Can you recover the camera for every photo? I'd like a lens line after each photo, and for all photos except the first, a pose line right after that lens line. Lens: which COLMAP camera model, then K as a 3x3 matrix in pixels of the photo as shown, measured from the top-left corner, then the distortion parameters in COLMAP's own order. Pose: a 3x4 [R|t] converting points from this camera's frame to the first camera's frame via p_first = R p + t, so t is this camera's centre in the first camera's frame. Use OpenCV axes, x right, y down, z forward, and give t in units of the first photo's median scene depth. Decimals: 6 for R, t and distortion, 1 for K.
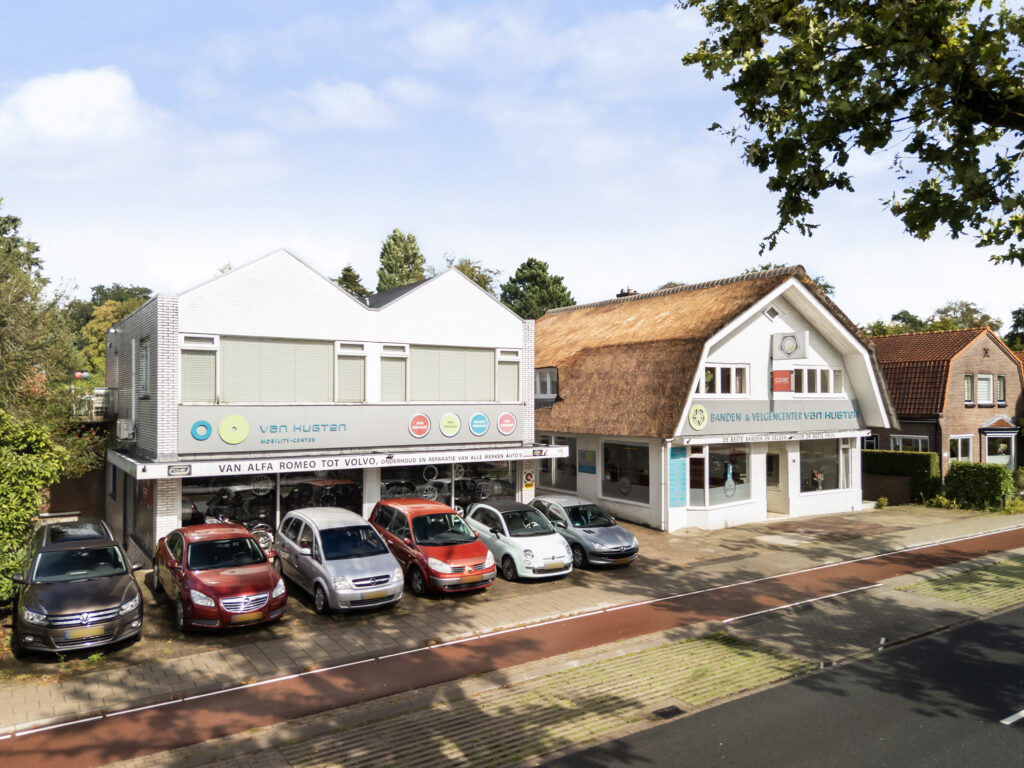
lens RADIAL K [[739.3, 0, 512.9], [0, 739.3, 404.3], [0, 0, 1]] dist [0.057650, -0.078575]
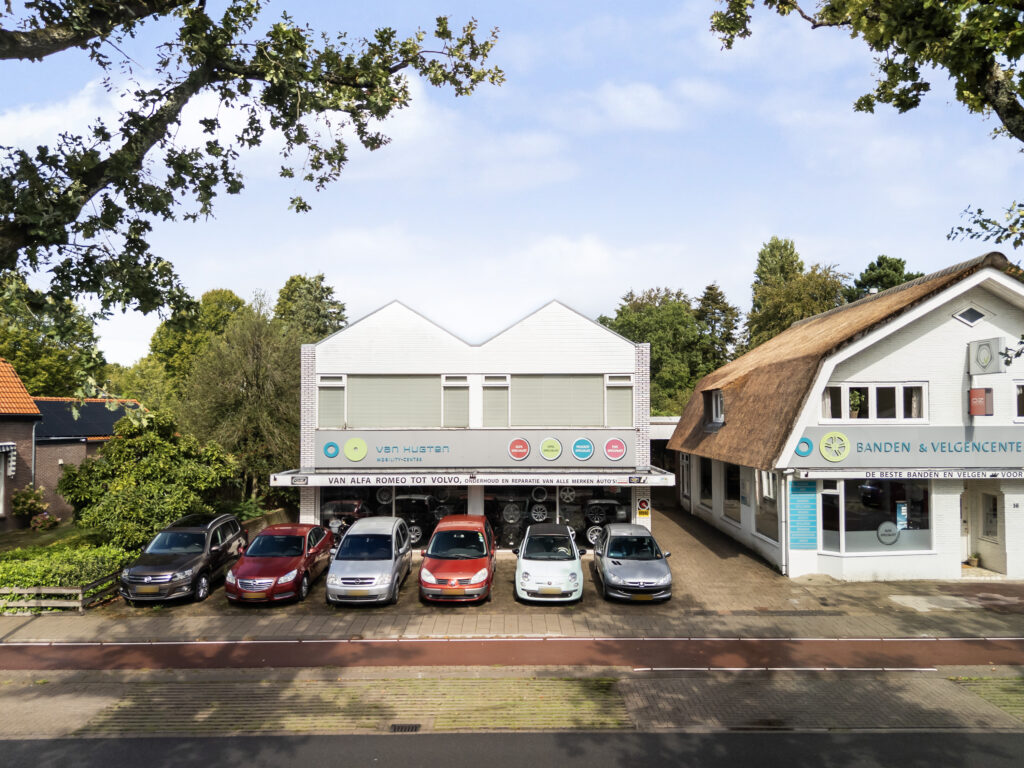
lens RADIAL K [[740.1, 0, 518.0], [0, 740.1, 407.4], [0, 0, 1]] dist [0.075411, -0.081212]
pose [[0.839807, -0.007560, -0.542833, 0.494830], [-0.001518, 0.999866, -0.016273, -0.015514], [0.542883, 0.014490, 0.839683, 0.097528]]
